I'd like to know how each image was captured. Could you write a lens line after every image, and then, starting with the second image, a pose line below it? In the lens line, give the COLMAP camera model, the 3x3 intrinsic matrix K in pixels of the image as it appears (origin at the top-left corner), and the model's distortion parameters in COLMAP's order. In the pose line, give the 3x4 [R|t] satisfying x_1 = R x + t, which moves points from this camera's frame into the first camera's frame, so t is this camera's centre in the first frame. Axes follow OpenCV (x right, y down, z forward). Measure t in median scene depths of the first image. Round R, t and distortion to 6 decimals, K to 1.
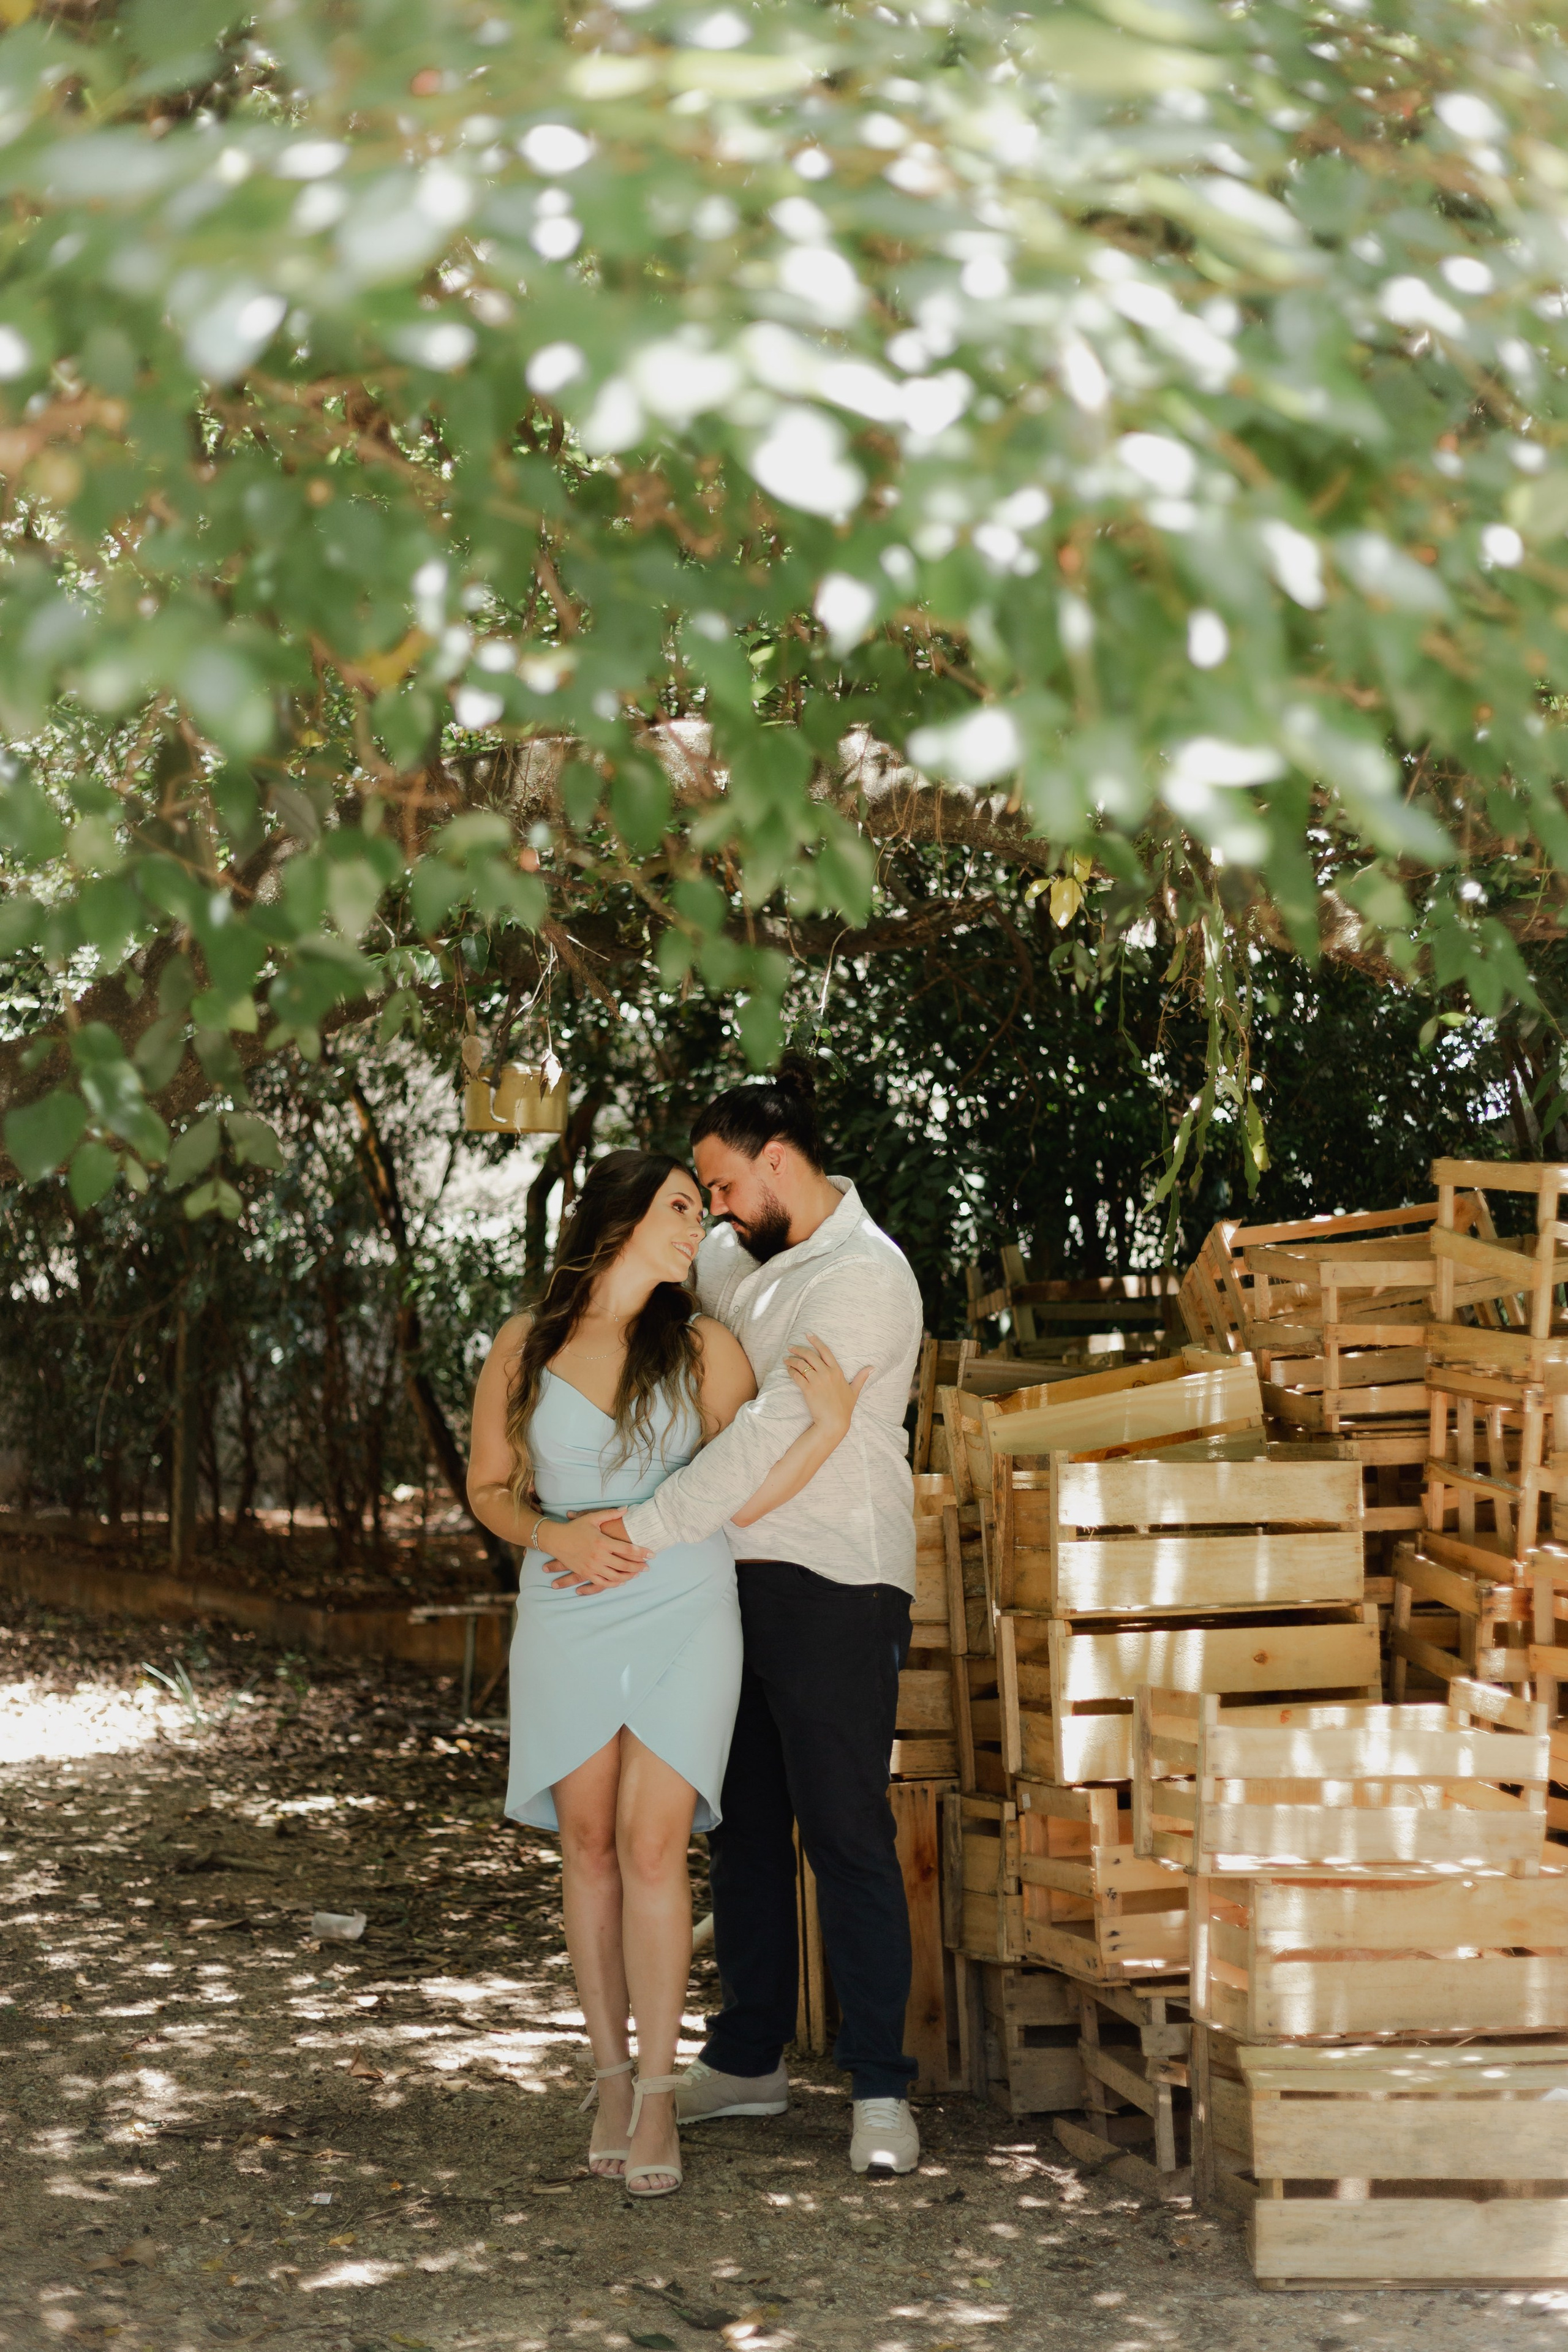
lens RADIAL K [[3597.9, 0, 784.0], [0, 3597.9, 1176.0], [0, 0, 1]] dist [0.012555, -0.023445]
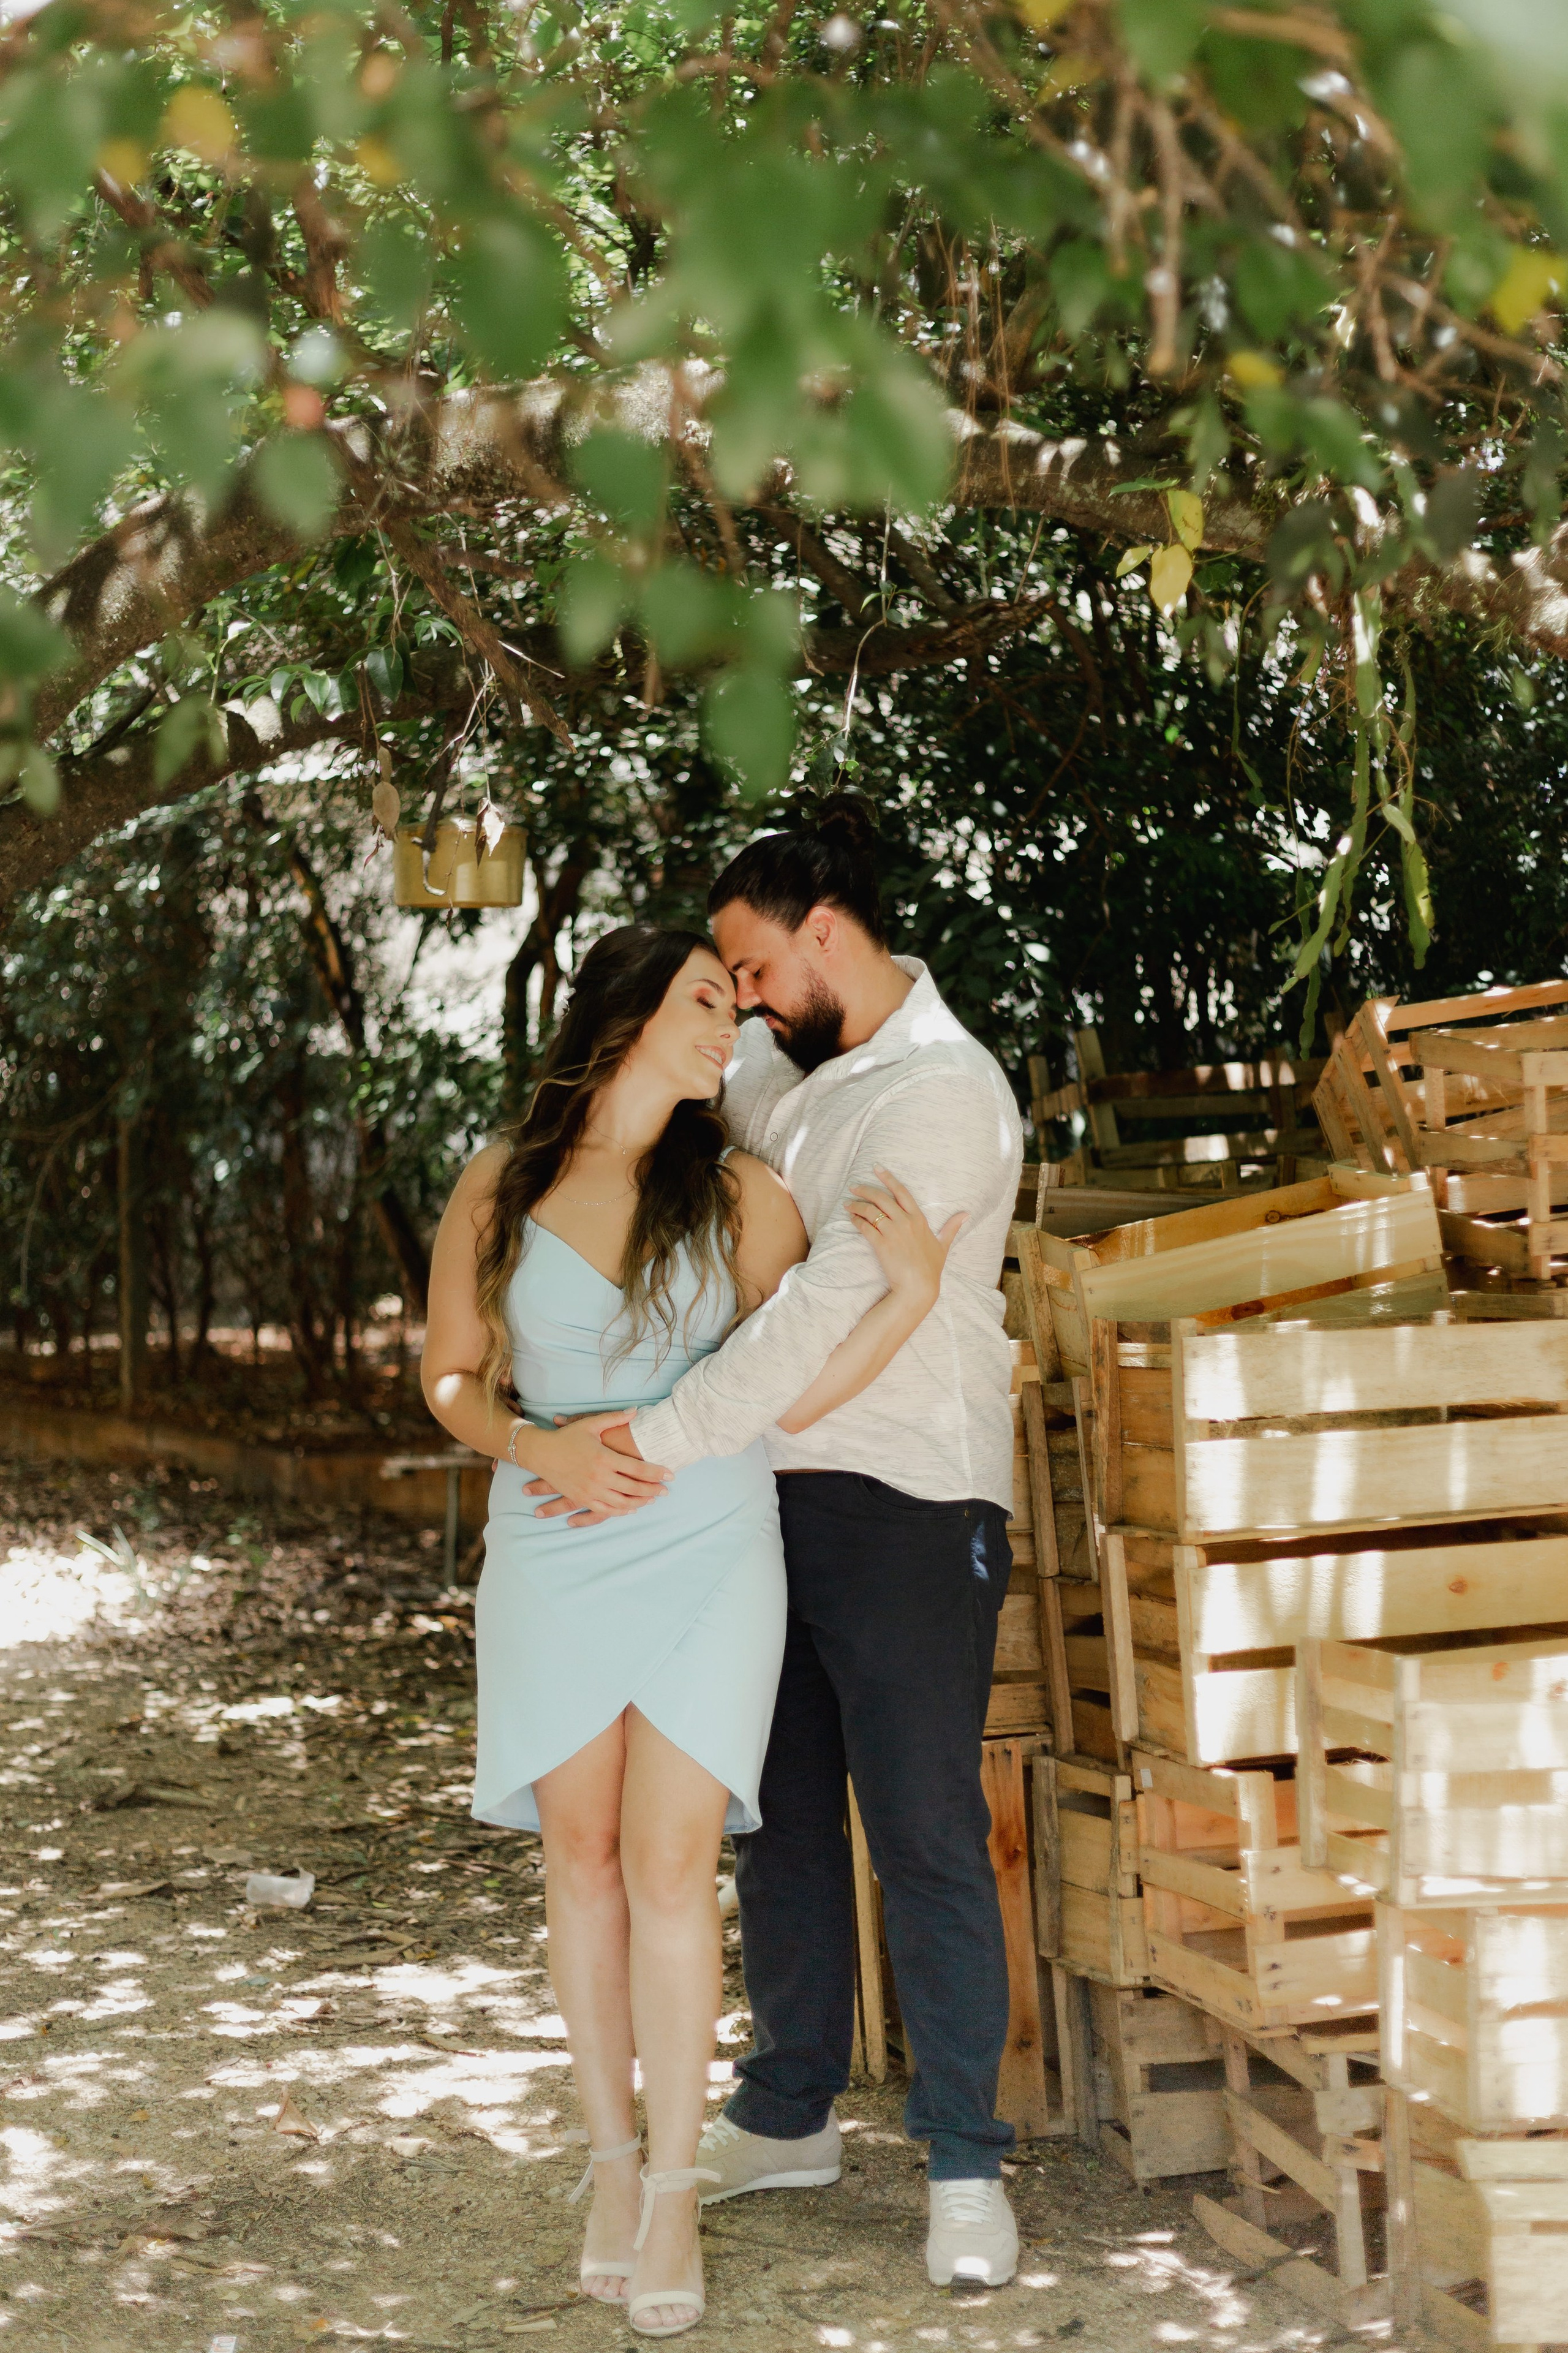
lens RADIAL K [[3599.1, 0, 784.0], [0, 3599.1, 1176.5], [0, 0, 1]] dist [0.012555, -0.023445]
pose [[0.999607, -0.027322, -0.006194, -0.000516], [0.027673, 0.997412, 0.066357, -0.004176], [0.004364, -0.066503, 0.997777, 0.239891]]
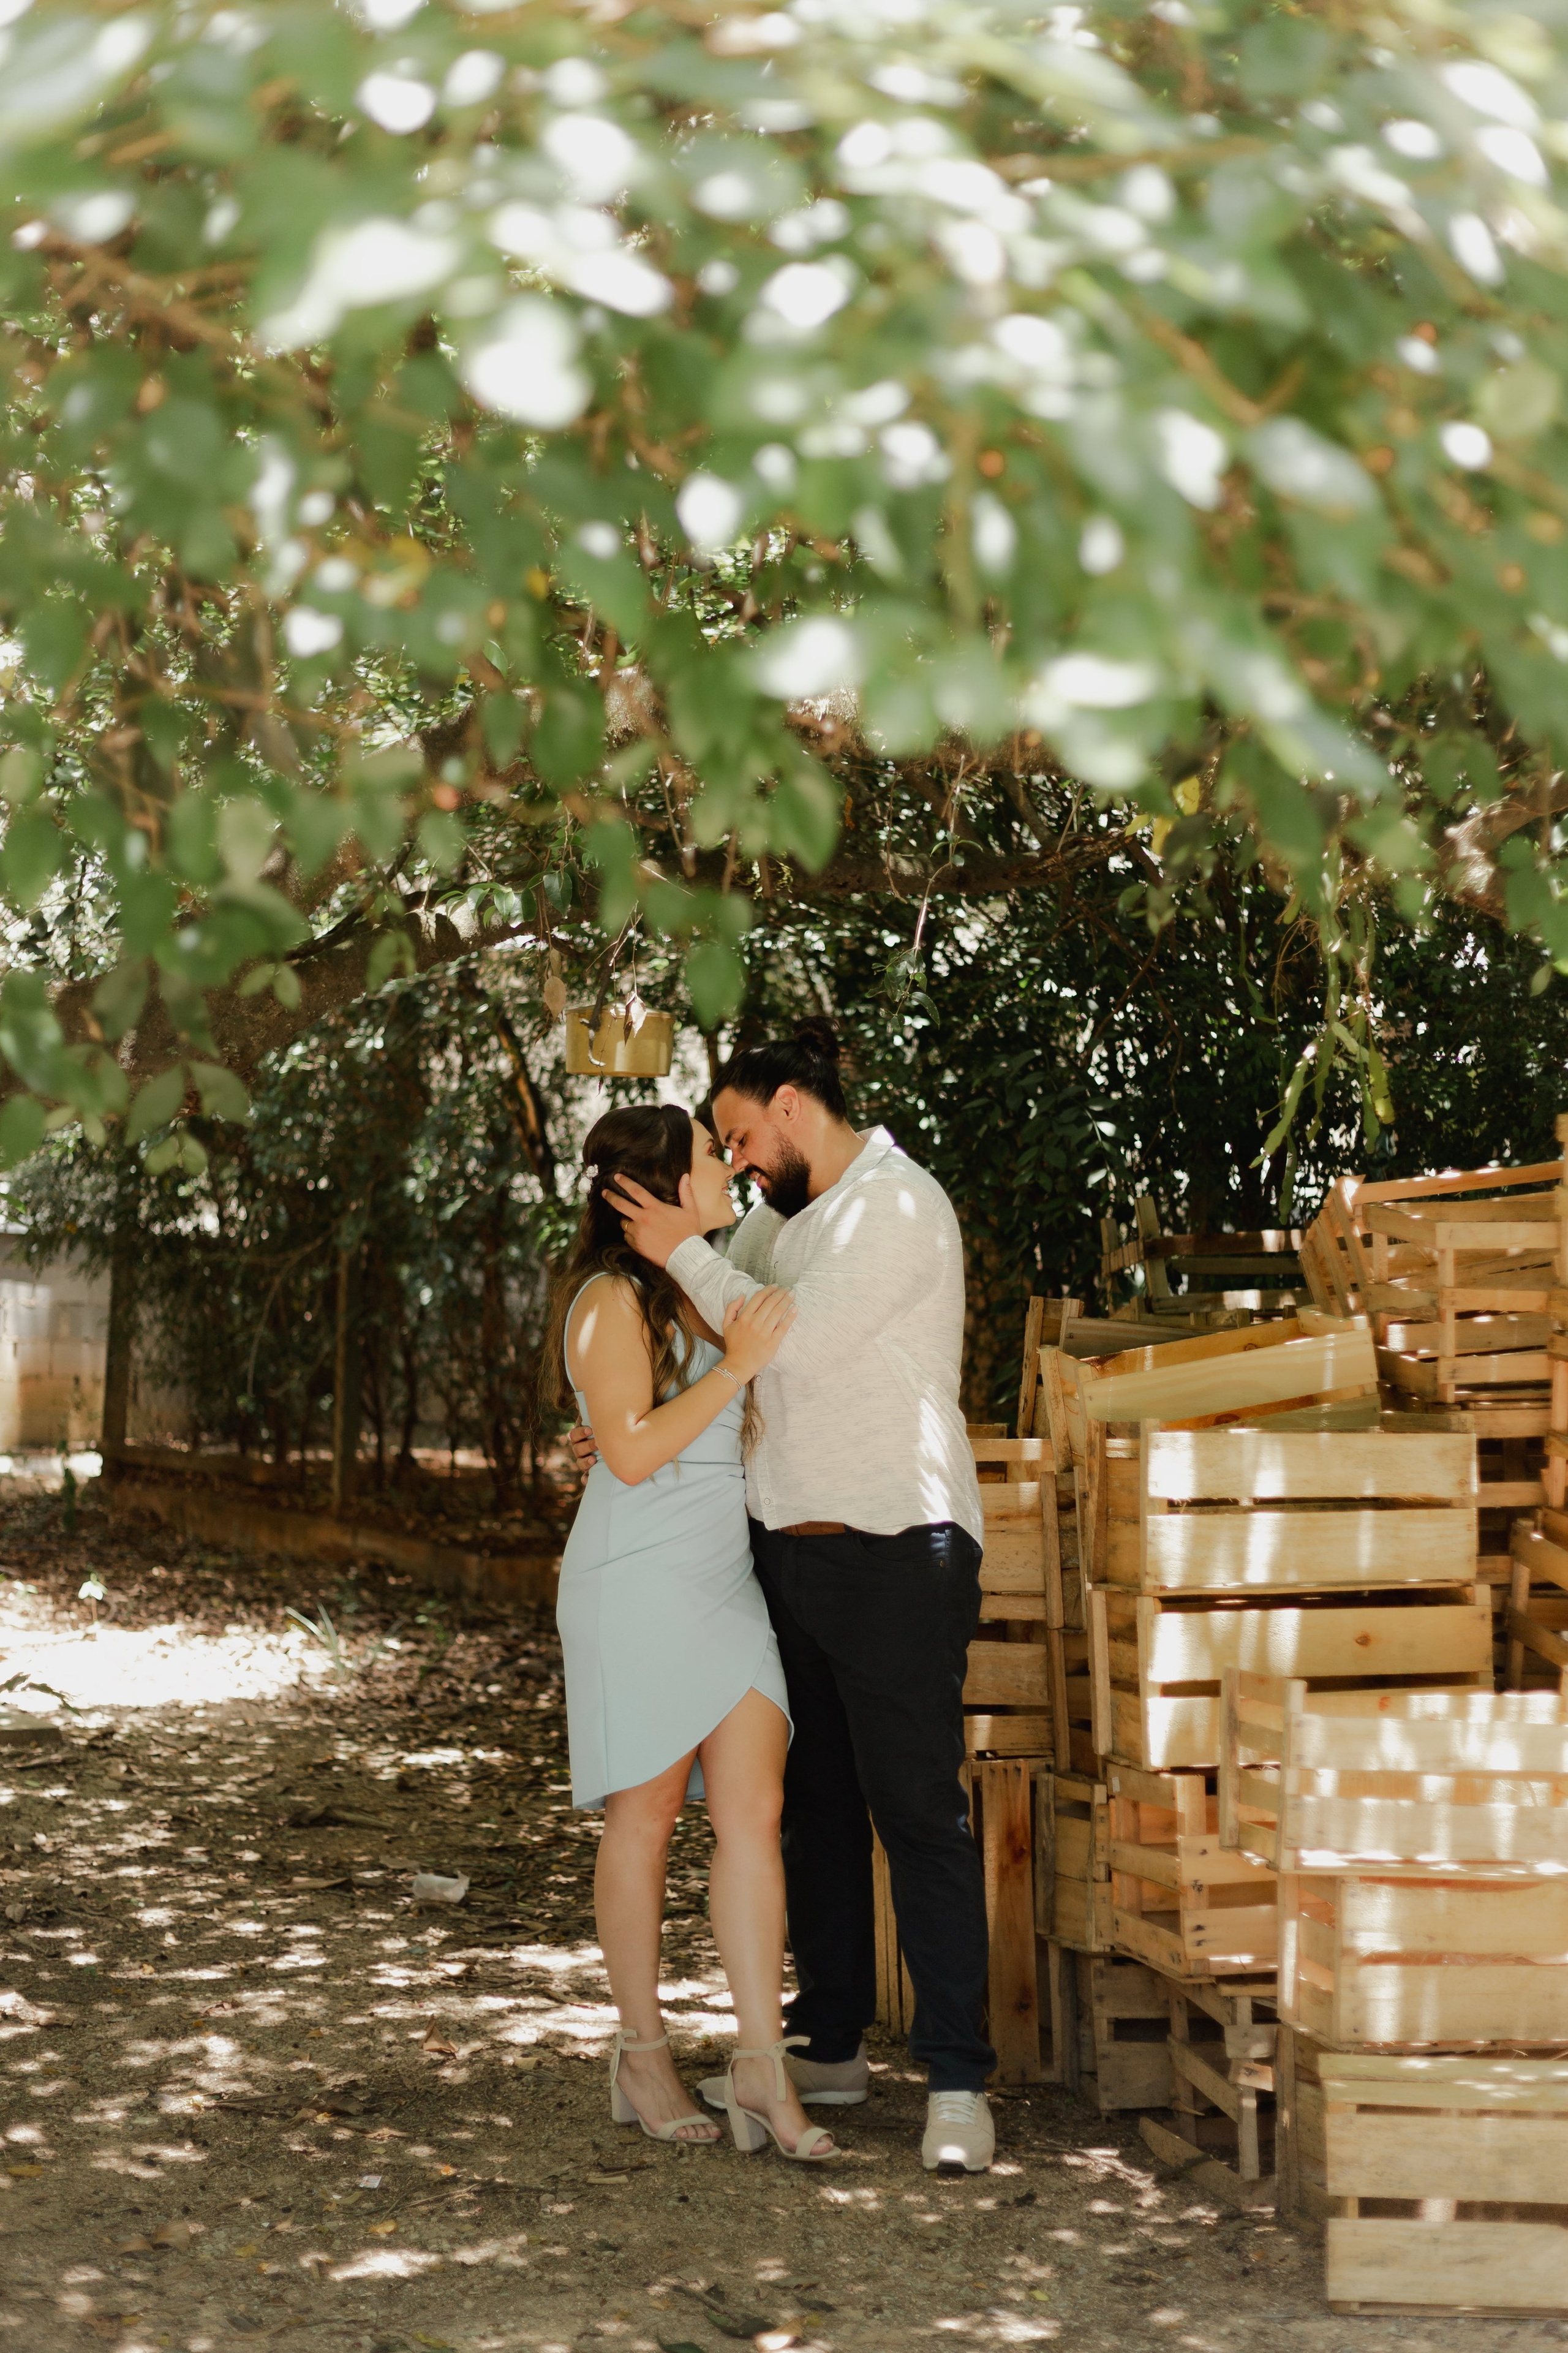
lens RADIAL K [[3613.3, 0, 784.0], [0, 3613.3, 1176.5], [0, 0, 1]] dist [-0.010745, 0.111947]
pose [[0.997658, 0.009770, -0.067702, 0.040400], [-0.008511, 0.999786, 0.018867, -0.004304], [0.067871, -0.018246, 0.997527, 0.040581]]
